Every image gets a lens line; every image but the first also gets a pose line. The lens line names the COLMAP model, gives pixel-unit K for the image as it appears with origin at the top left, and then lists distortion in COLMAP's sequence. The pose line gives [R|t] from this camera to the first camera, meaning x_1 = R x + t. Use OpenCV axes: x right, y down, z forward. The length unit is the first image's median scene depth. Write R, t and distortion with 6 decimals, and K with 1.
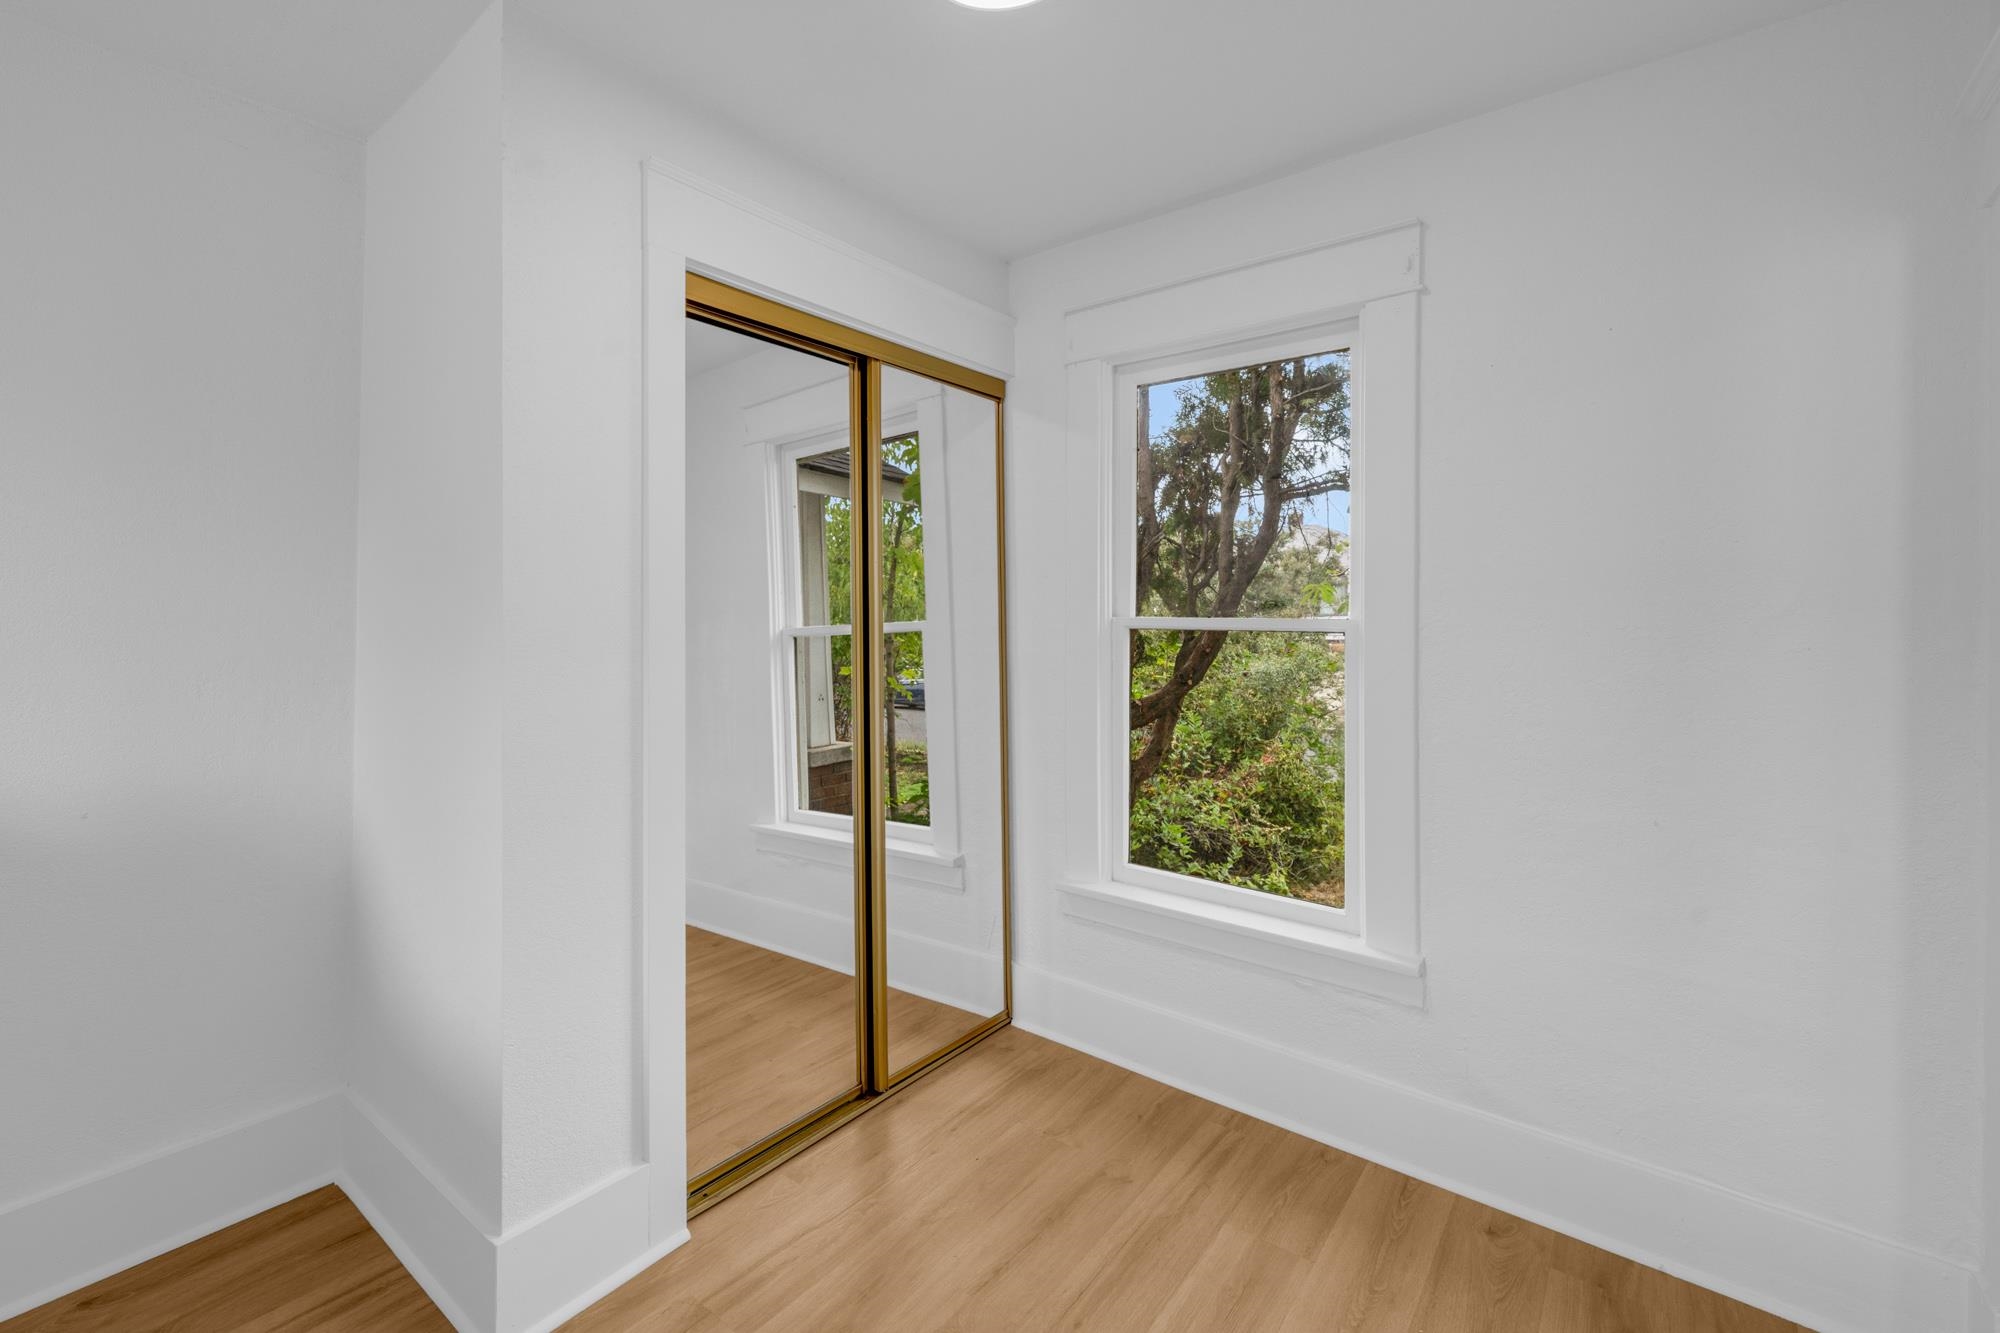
lens RADIAL K [[874.0, 0, 902.4], [0, 874.0, 626.1], [0, 0, 1]] dist [-0.001528, -0.000161]
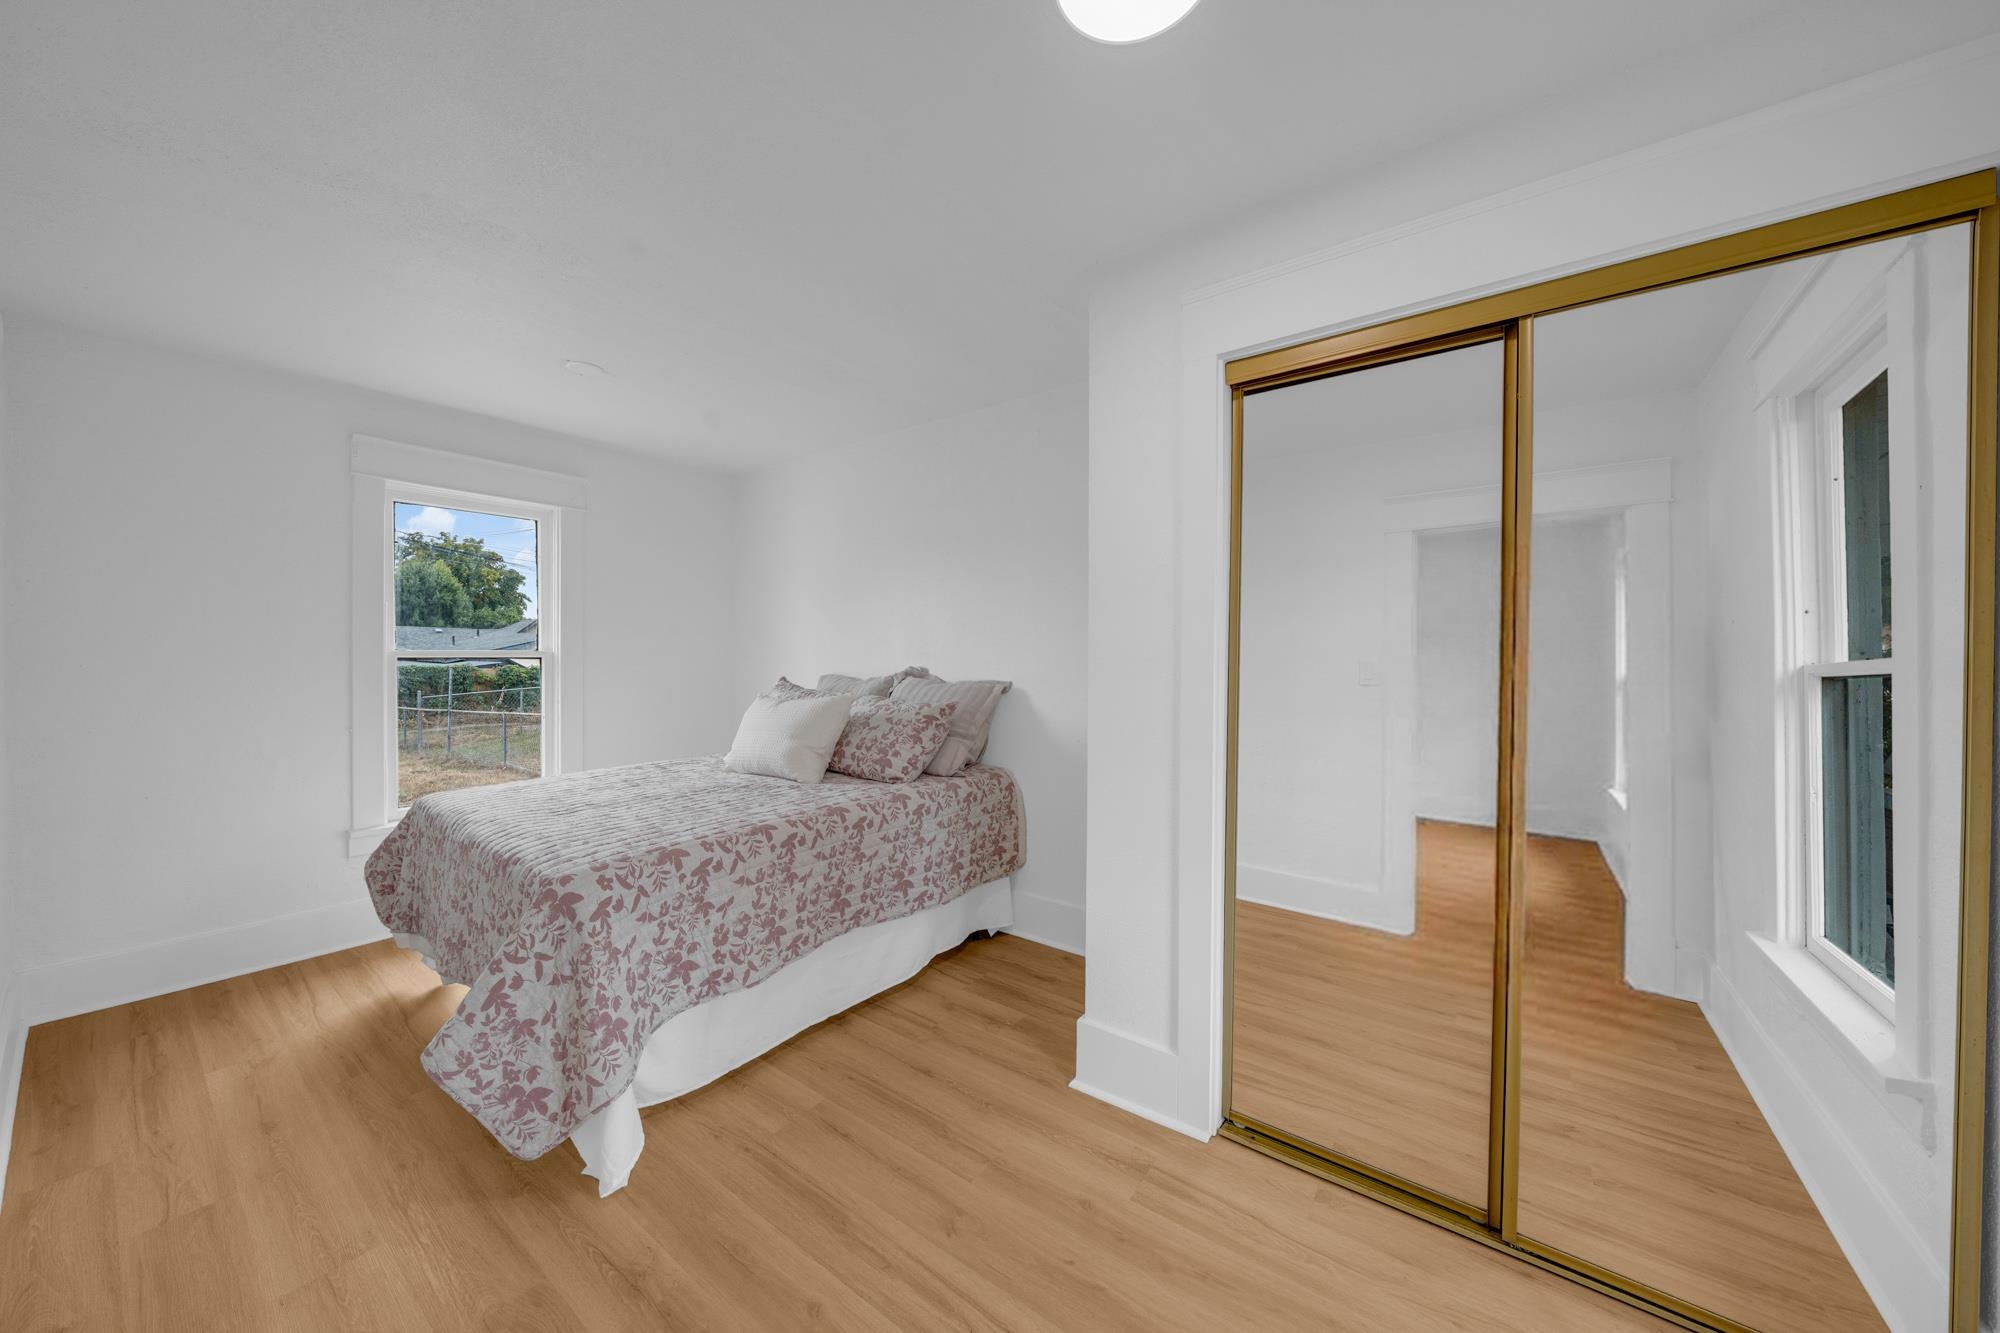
lens RADIAL K [[686.2, 0, 993.4], [0, 686.2, 663.3], [0, 0, 1]] dist [-0.001616, -0.000187]
pose [[0.084736, 0.015525, -0.996282, 0.671819], [-0.012534, 0.999816, 0.014514, 0.004312], [0.996325, 0.011258, 0.084915, 0.583252]]
